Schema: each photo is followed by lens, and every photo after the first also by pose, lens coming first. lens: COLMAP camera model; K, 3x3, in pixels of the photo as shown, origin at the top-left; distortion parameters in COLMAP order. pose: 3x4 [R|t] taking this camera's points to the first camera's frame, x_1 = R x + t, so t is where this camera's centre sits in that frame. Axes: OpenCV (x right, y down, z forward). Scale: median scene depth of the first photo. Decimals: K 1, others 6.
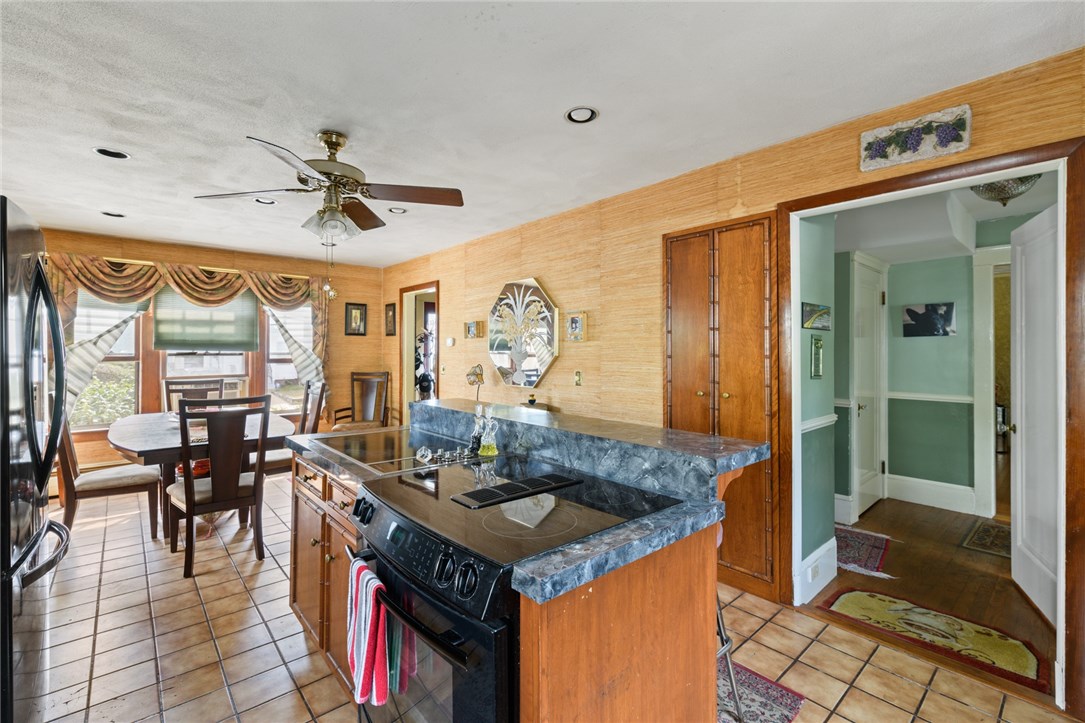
lens RADIAL K [[475.0, 0, 546.9], [0, 475.0, 356.0], [0, 0, 1]] dist [-0.002078, -0.000089]
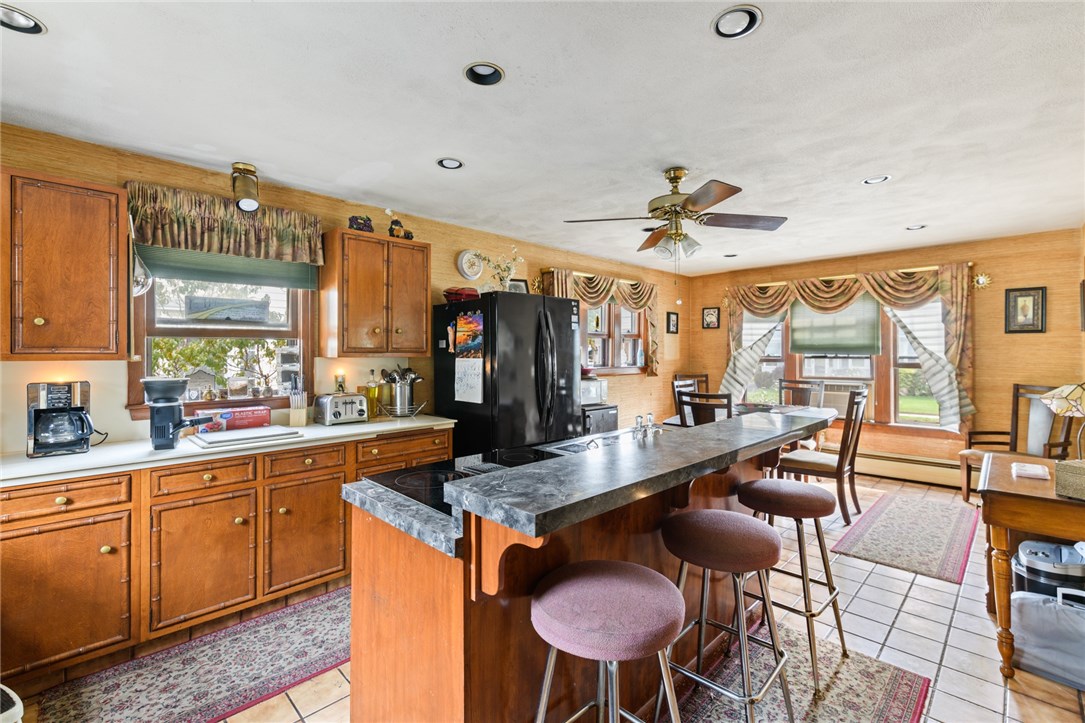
lens RADIAL K [[475.0, 0, 547.0], [0, 475.0, 353.2], [0, 0, 1]] dist [-0.002078, -0.000089]
pose [[0.057551, 0.001186, -0.998342, 0.320600], [-0.009415, 0.999955, 0.000645, -0.007797], [0.998298, 0.009362, 0.057559, 0.288426]]
